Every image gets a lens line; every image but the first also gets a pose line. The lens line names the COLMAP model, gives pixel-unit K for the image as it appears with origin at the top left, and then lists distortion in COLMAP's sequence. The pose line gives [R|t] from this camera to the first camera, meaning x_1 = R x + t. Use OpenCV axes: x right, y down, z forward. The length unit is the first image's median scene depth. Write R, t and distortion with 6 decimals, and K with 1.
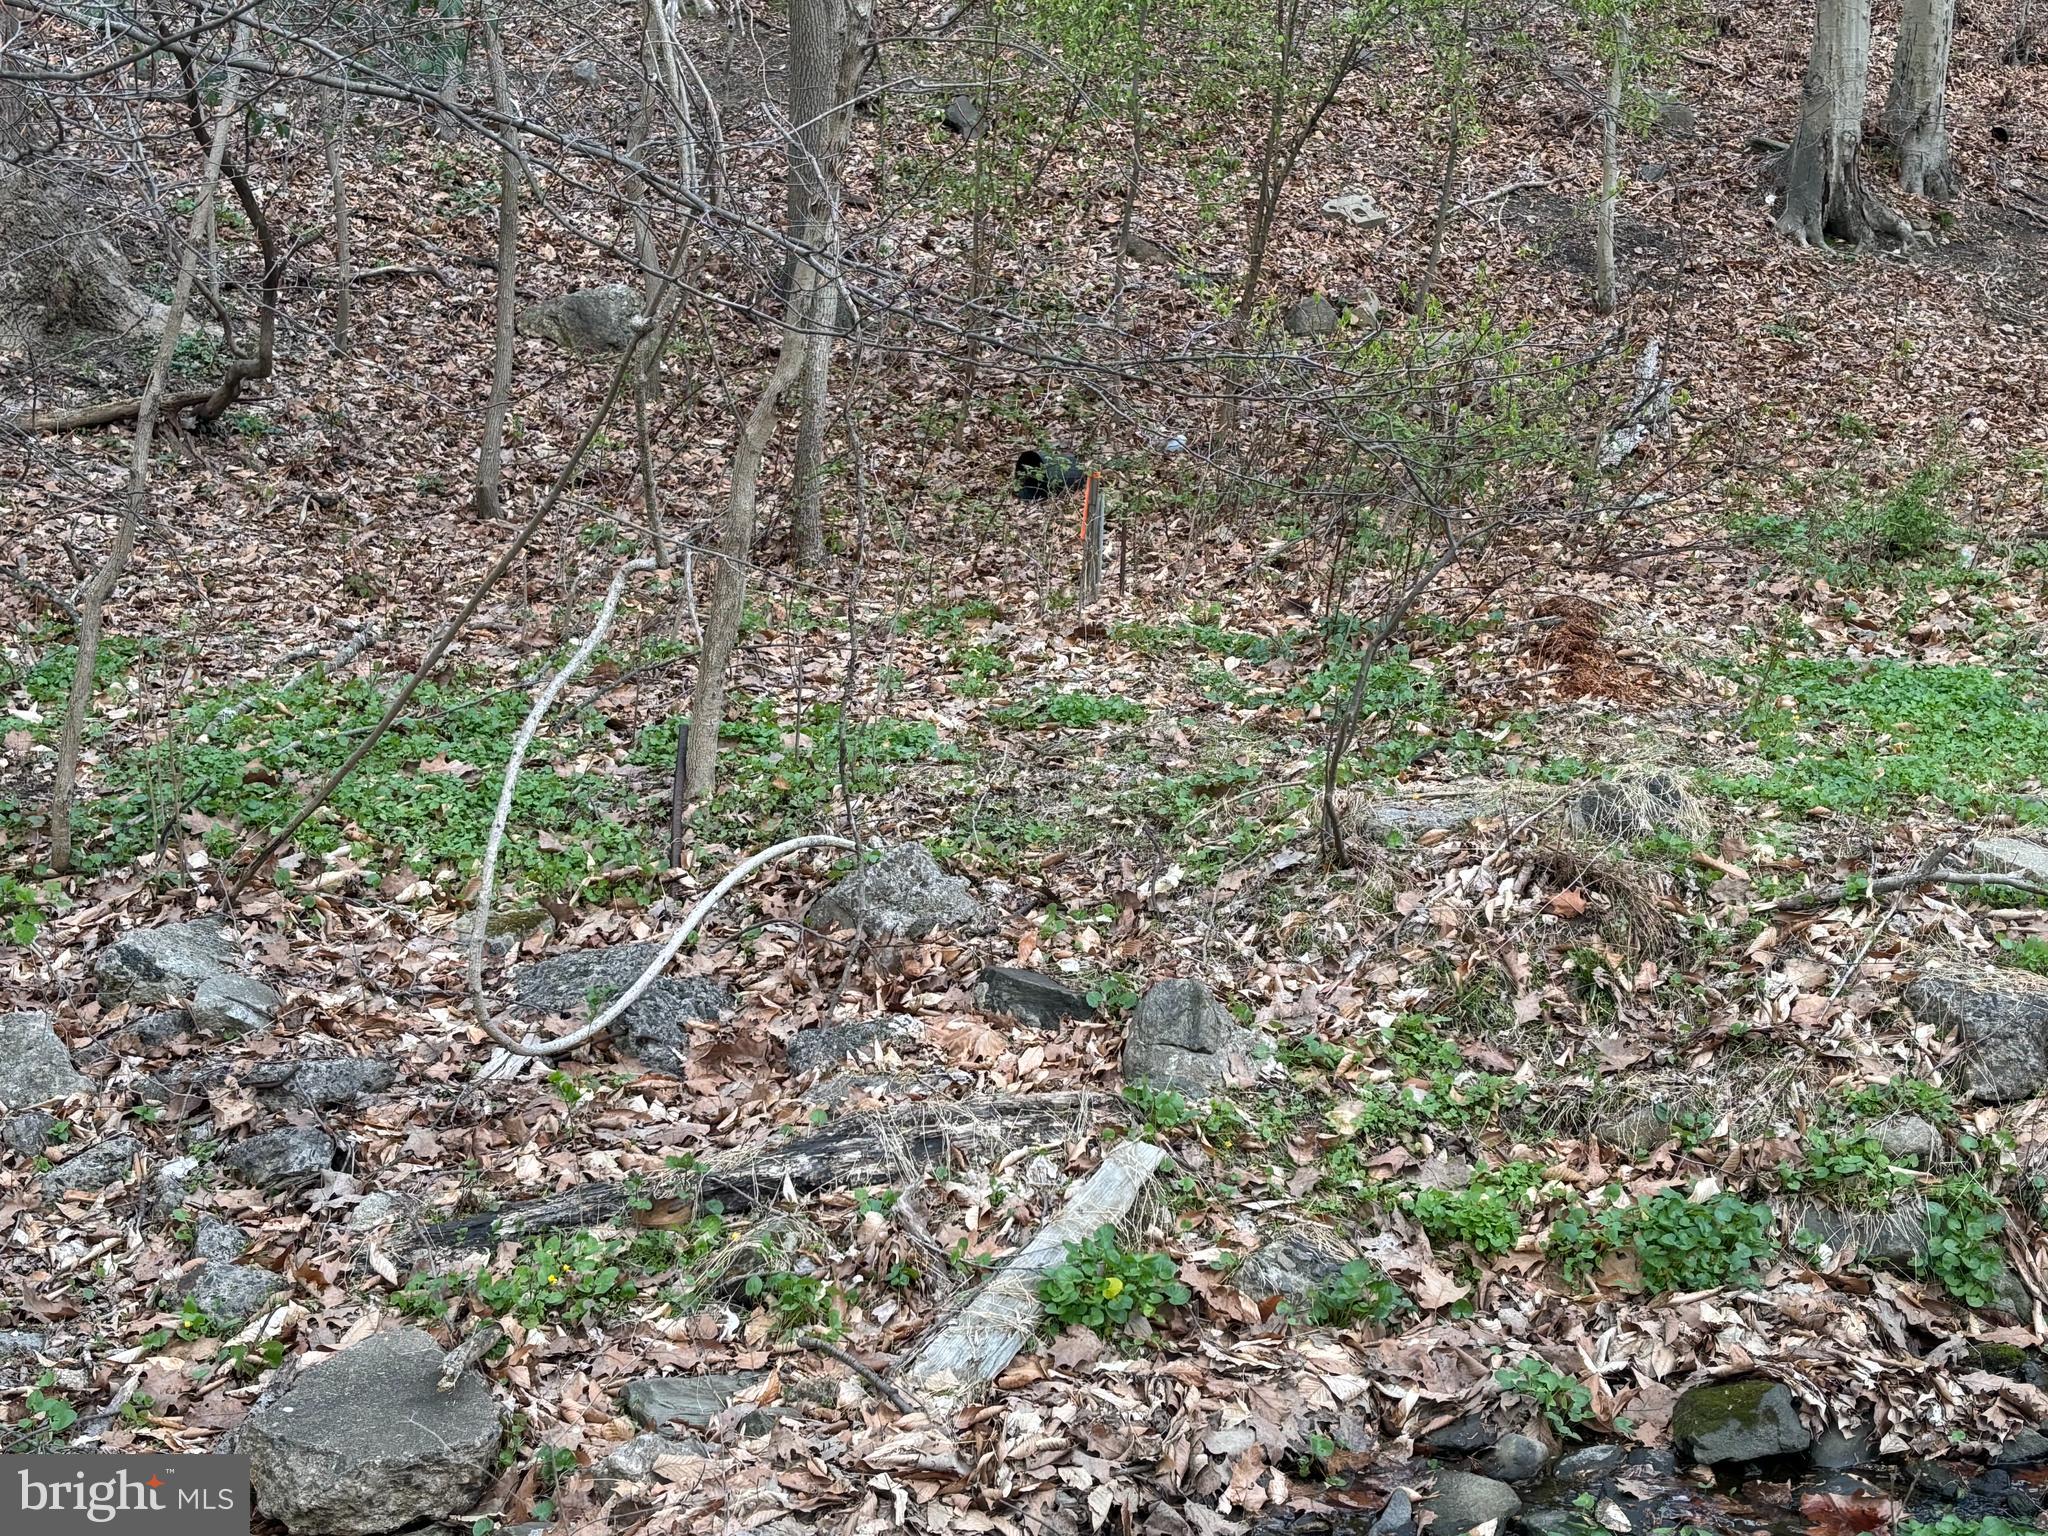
lens RADIAL K [[2808.4, 0, 1024.0], [0, 2808.4, 768.0], [0, 0, 1]] dist [0.209368, -0.971599]
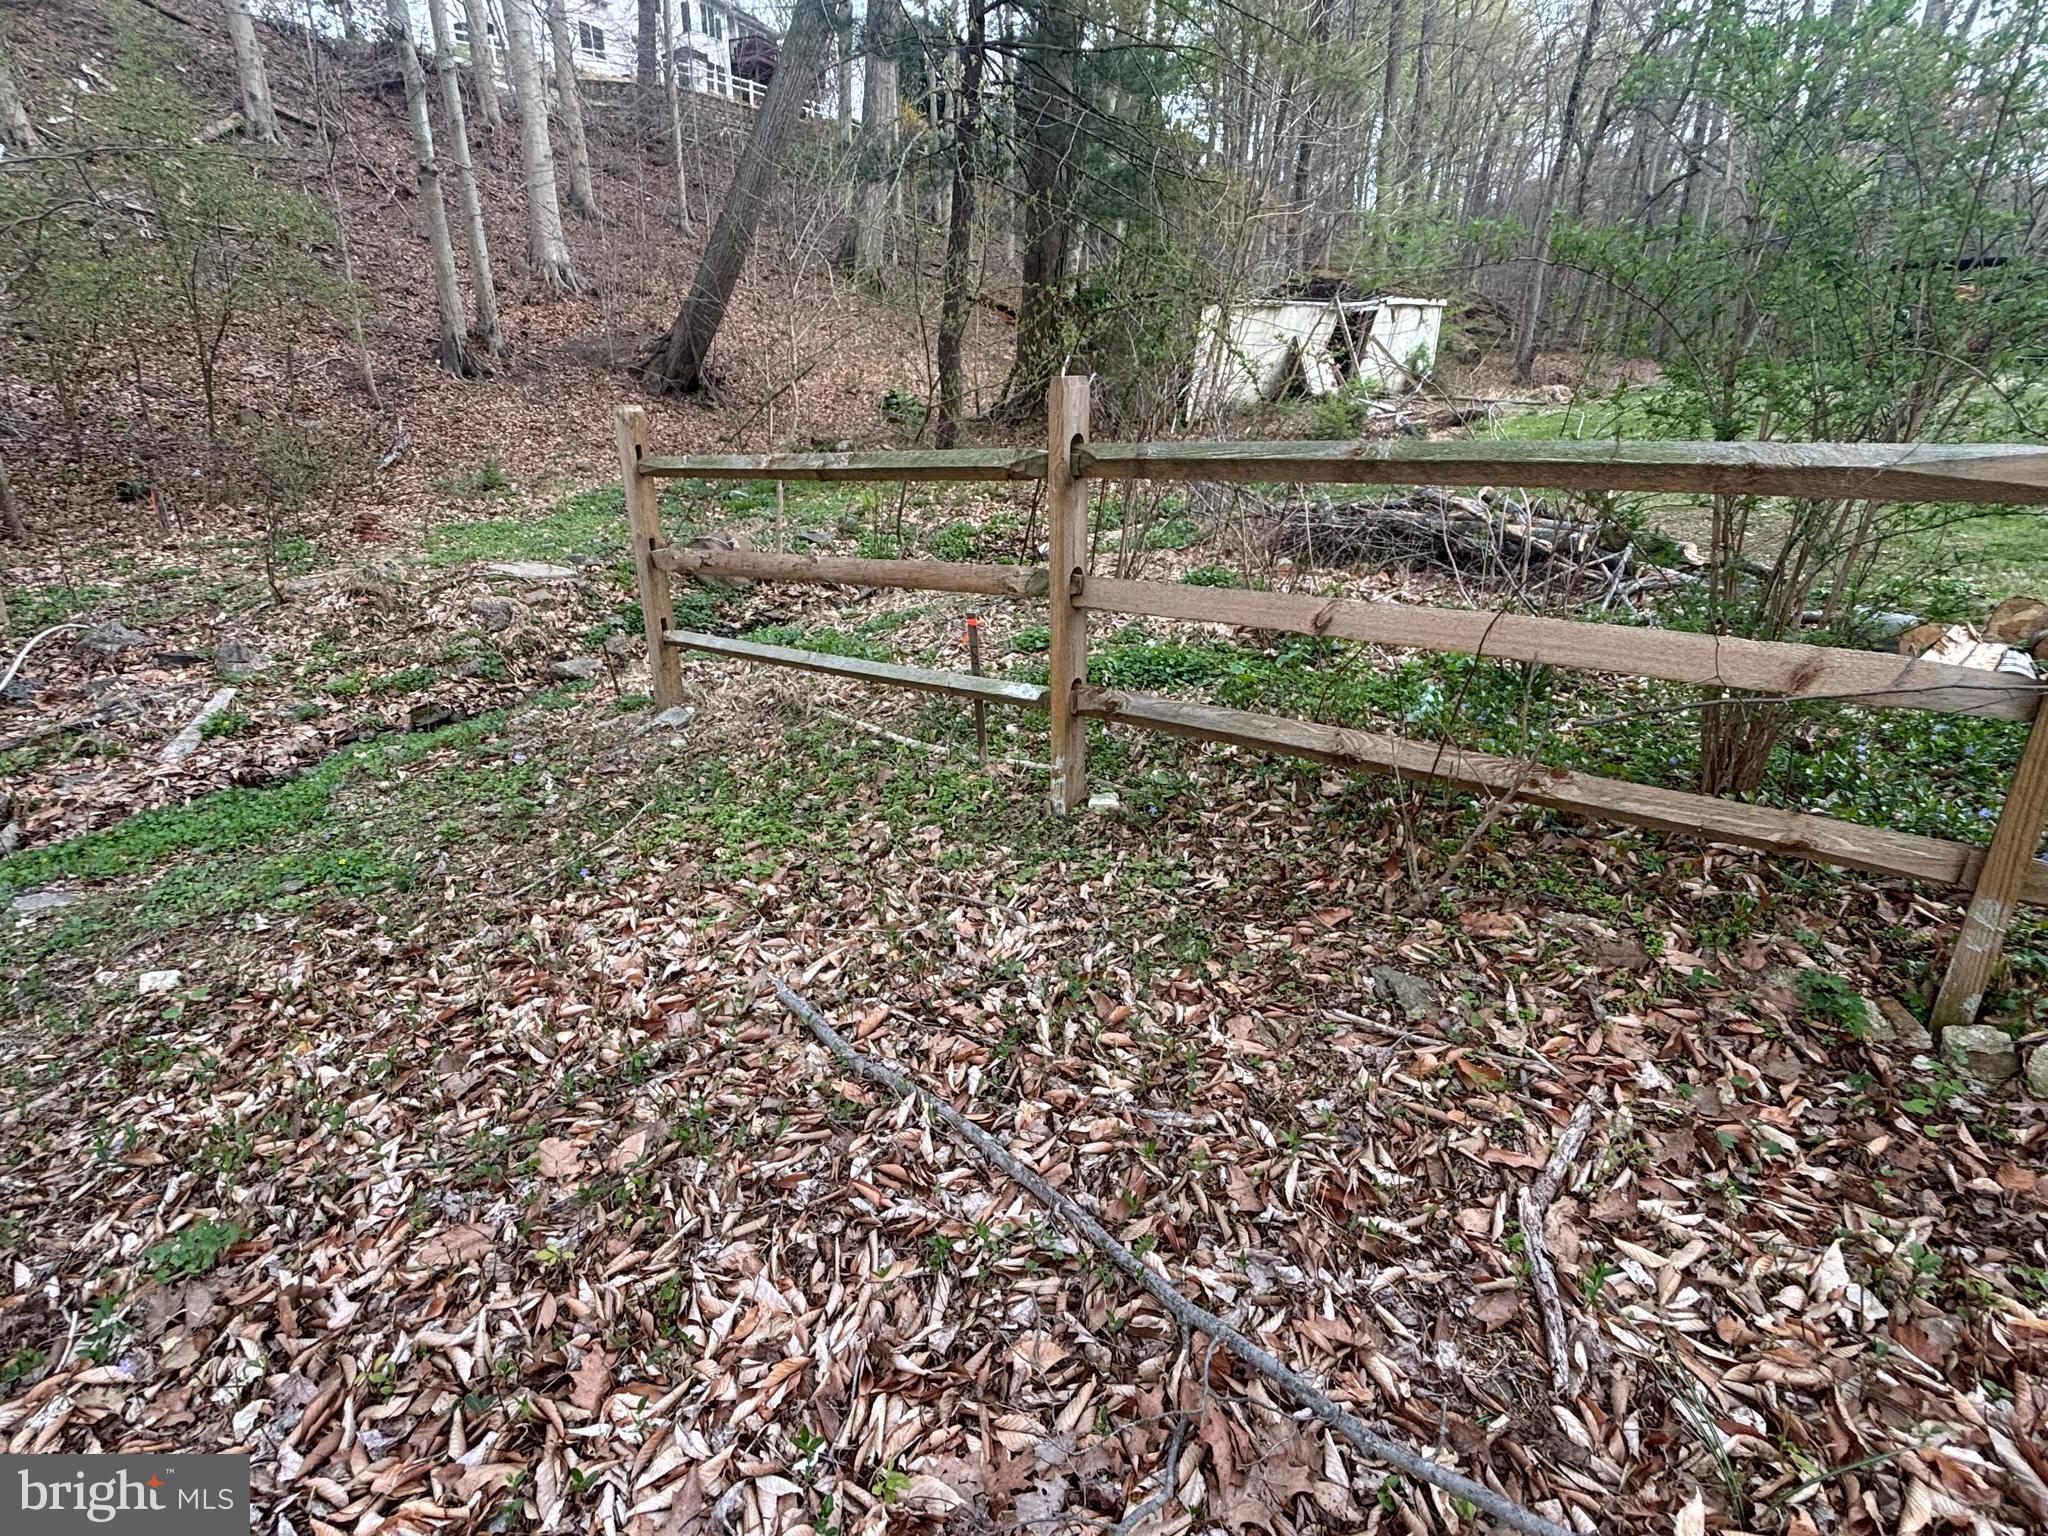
lens RADIAL K [[1047.3, 0, 1024.0], [0, 1047.3, 768.0], [0, 0, 1]] dist [-0.035772, 0.020268]
pose [[0.762408, -0.258948, 0.593026, 0.010138], [0.142983, 0.961203, 0.235893, 0.062088], [-0.631102, -0.095054, 0.769854, -0.475135]]
